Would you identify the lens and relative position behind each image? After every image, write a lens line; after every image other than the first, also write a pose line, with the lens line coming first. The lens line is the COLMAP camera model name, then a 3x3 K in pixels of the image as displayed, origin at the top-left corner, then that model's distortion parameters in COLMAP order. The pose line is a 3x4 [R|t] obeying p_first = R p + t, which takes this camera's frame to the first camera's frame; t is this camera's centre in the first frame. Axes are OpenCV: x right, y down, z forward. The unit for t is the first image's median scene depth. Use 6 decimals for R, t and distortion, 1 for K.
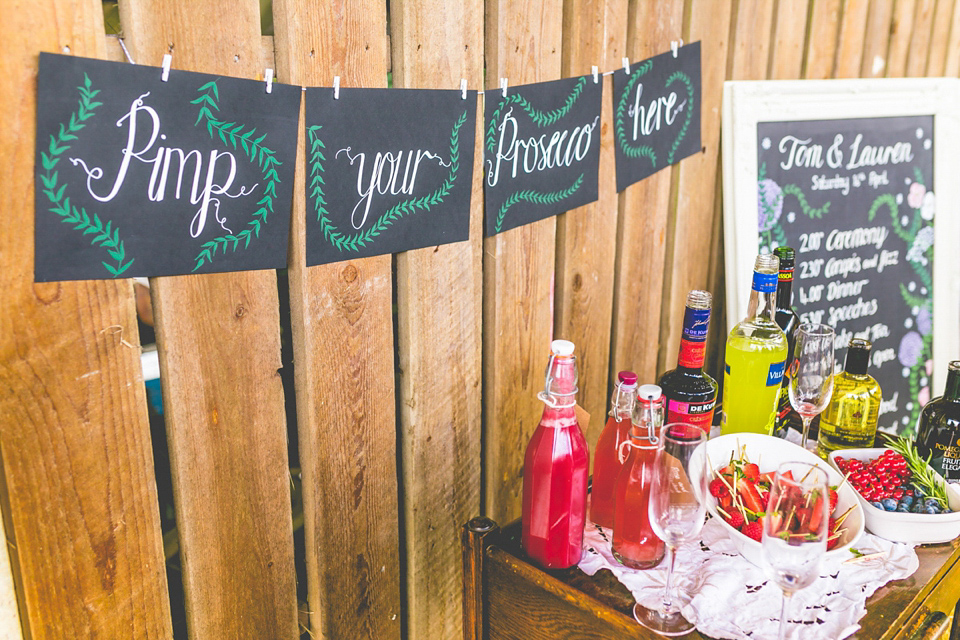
lens RADIAL K [[908.9, 0, 480.0], [0, 908.9, 320.0], [0, 0, 1]] dist [0.006845, -0.010747]
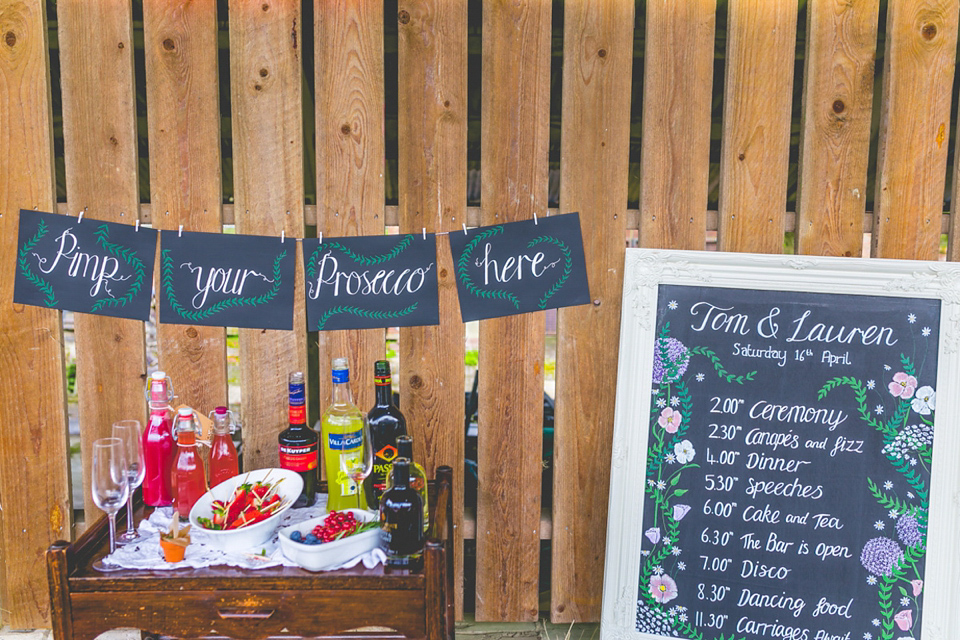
lens RADIAL K [[908.9, 0, 480.0], [0, 908.9, 320.0], [0, 0, 1]] dist [0.006845, -0.010747]
pose [[0.698555, 0.110454, -0.706980, 1.452721], [-0.225282, 0.971719, -0.070782, -0.073378], [0.679168, 0.208715, 0.703683, 0.118433]]
